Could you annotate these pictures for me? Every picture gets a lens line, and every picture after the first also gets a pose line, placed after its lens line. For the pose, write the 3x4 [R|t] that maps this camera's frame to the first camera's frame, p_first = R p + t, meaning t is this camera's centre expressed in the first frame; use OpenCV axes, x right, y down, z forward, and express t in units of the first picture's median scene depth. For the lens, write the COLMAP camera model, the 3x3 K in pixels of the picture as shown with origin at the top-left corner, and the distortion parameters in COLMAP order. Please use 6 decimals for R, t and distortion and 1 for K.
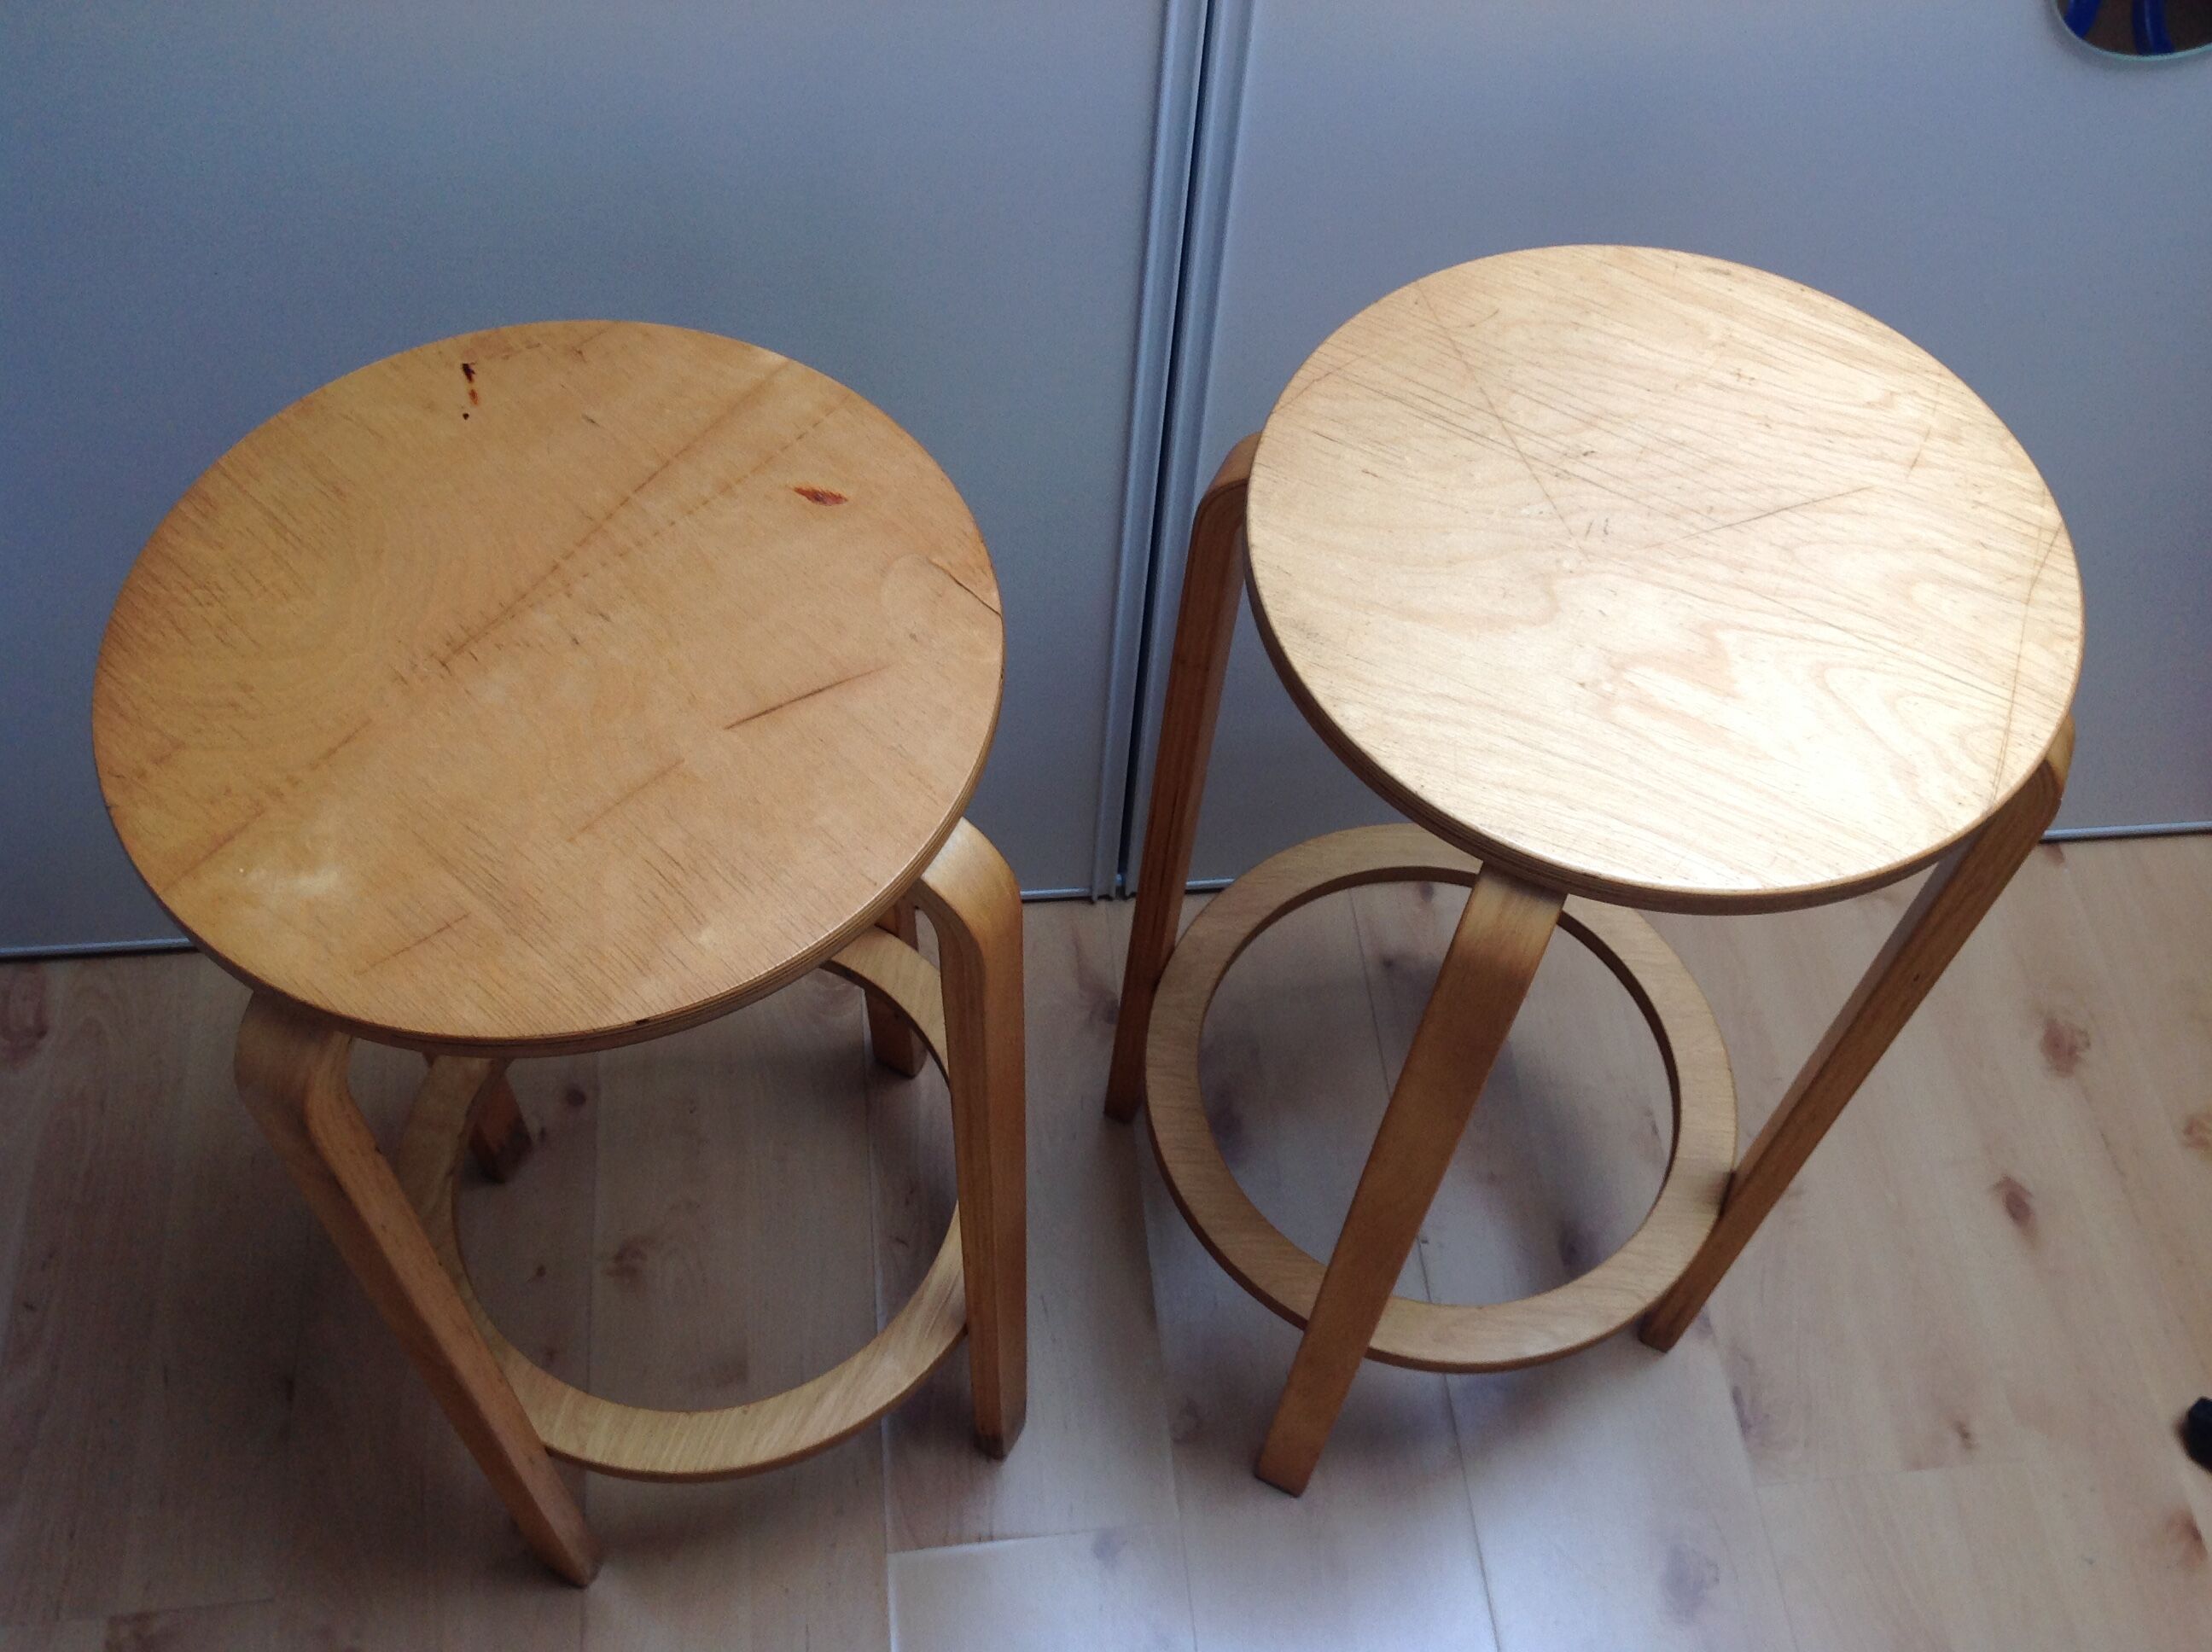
lens RADIAL K [[2155.9, 0, 1089.7], [0, 2155.9, 818.7], [0, 0, 1]] dist [0.047181, 0.000000]
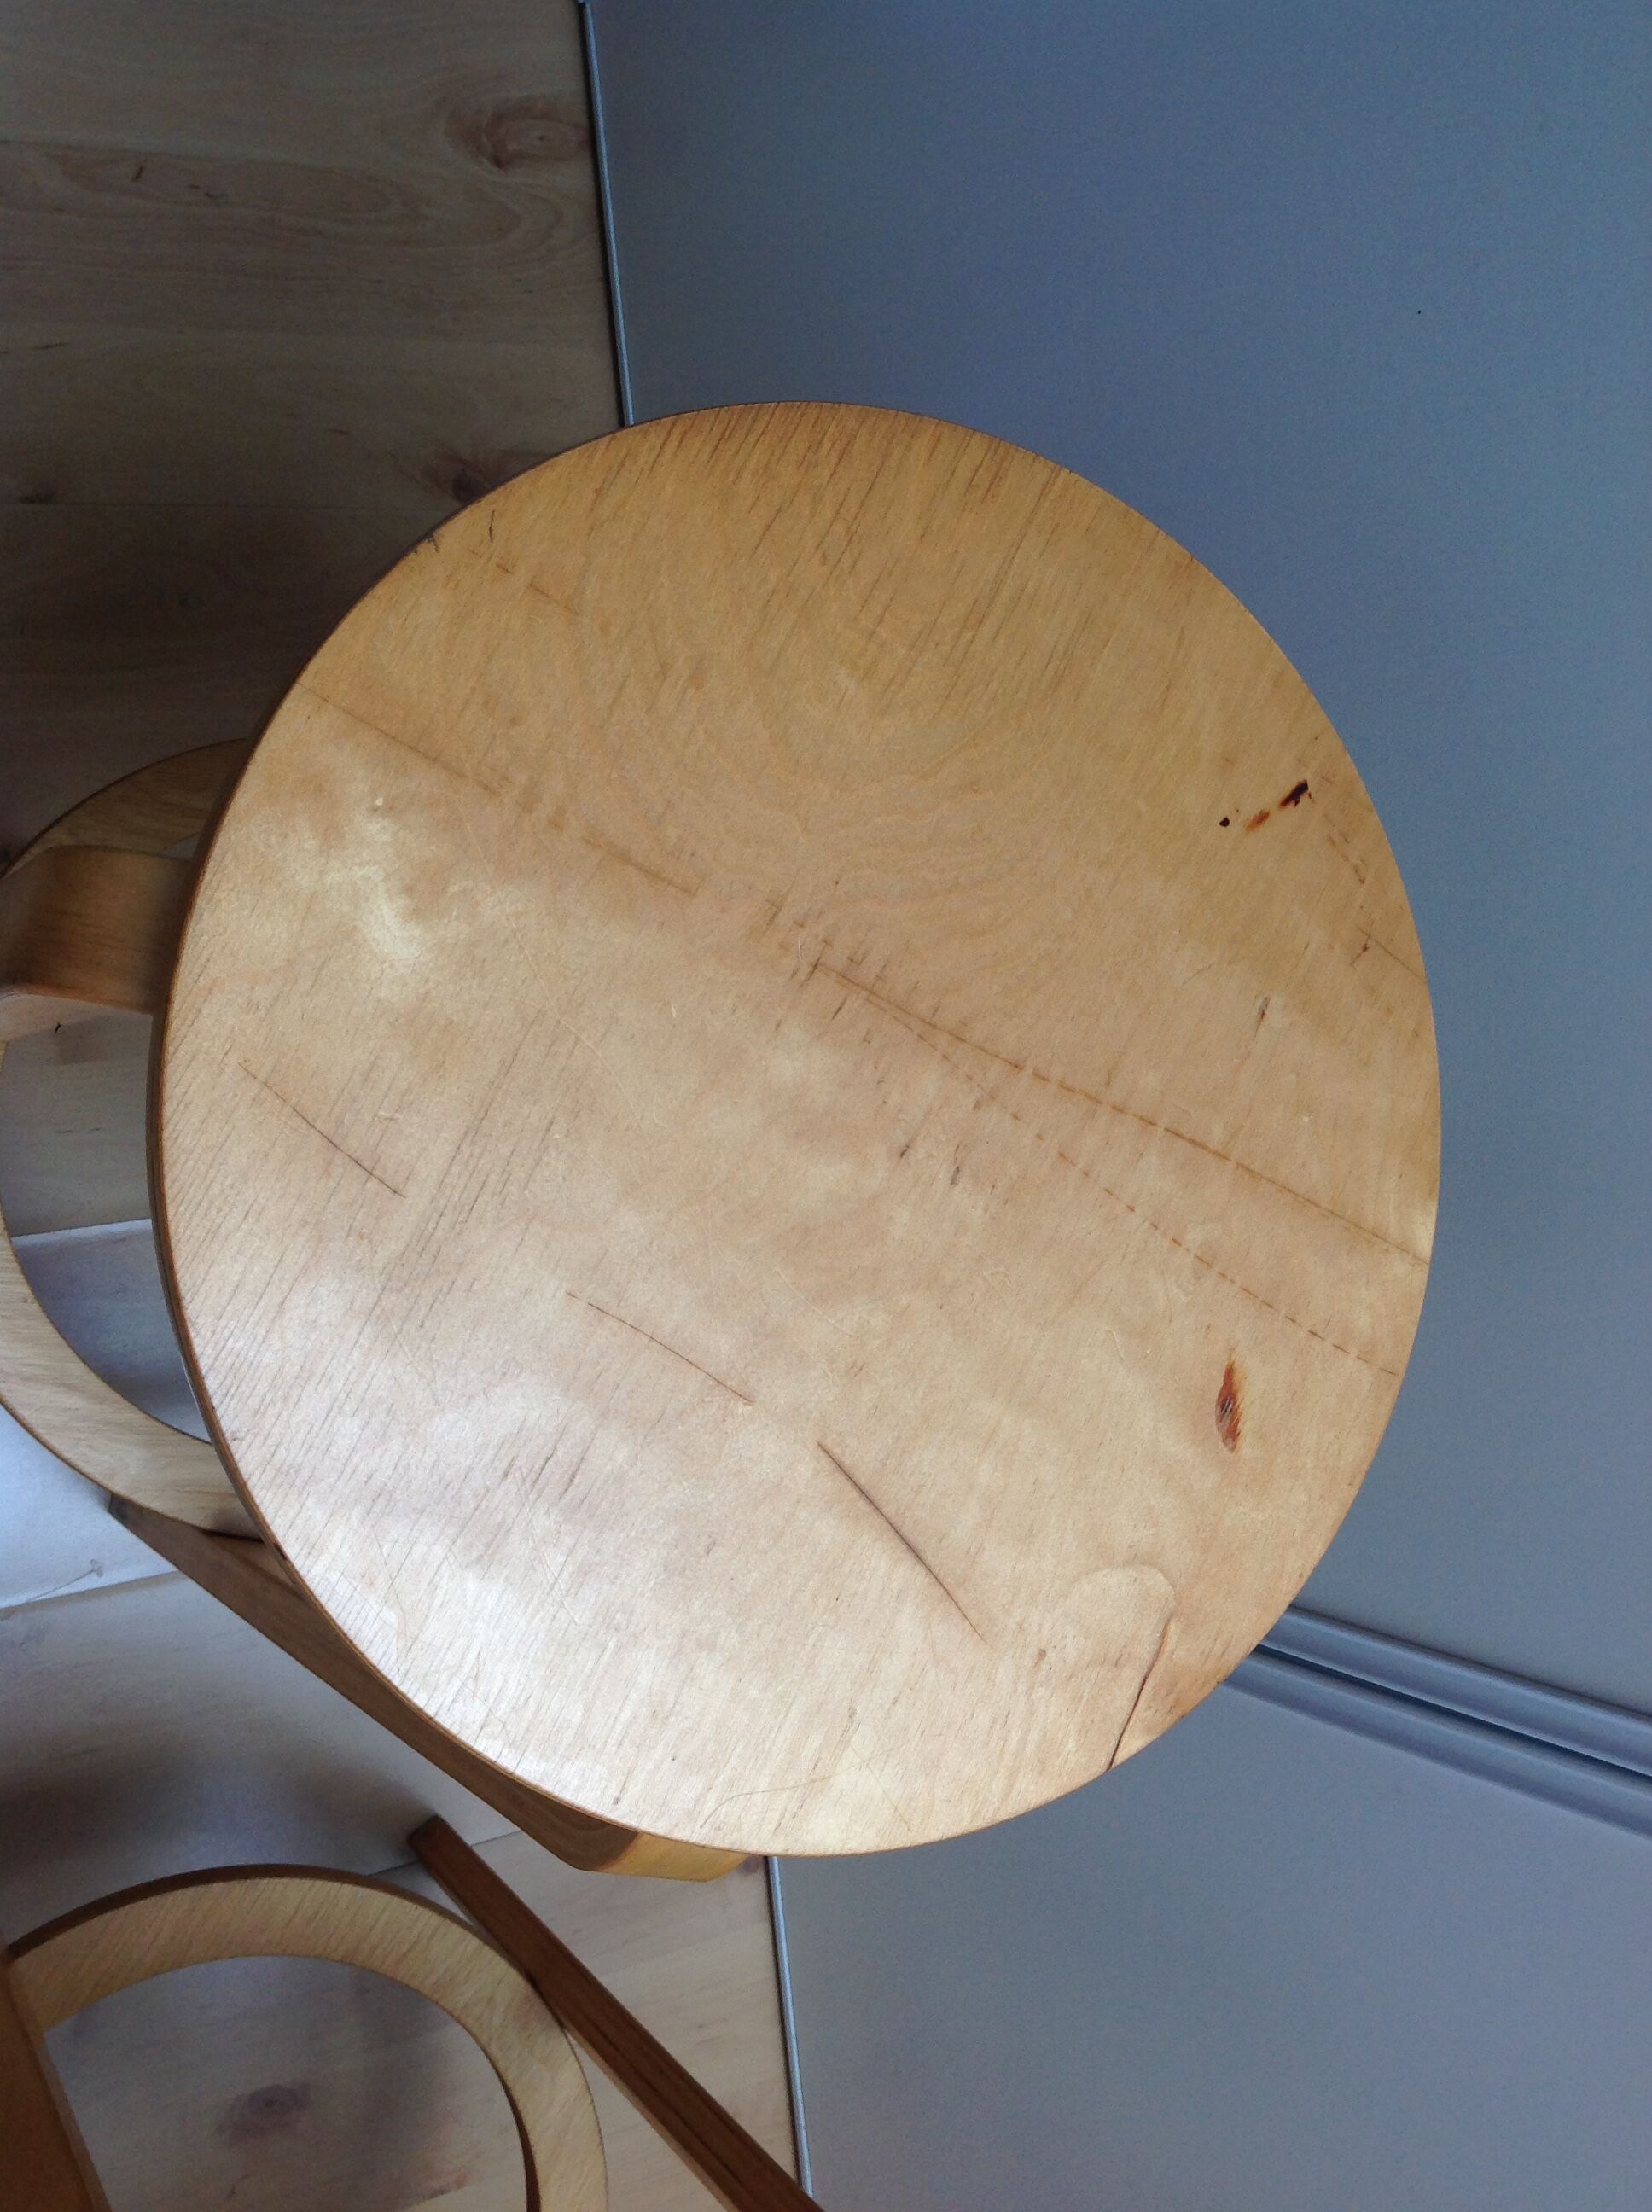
lens RADIAL K [[2155.9, 0, 805.6], [0, 2155.9, 1099.9], [0, 0, 1]] dist [0.047181, 0.000000]
pose [[0.237668, 0.969845, 0.053979, -0.286754], [-0.968001, 0.231876, 0.095955, -0.114925], [0.080545, -0.075057, 0.993921, 0.378447]]
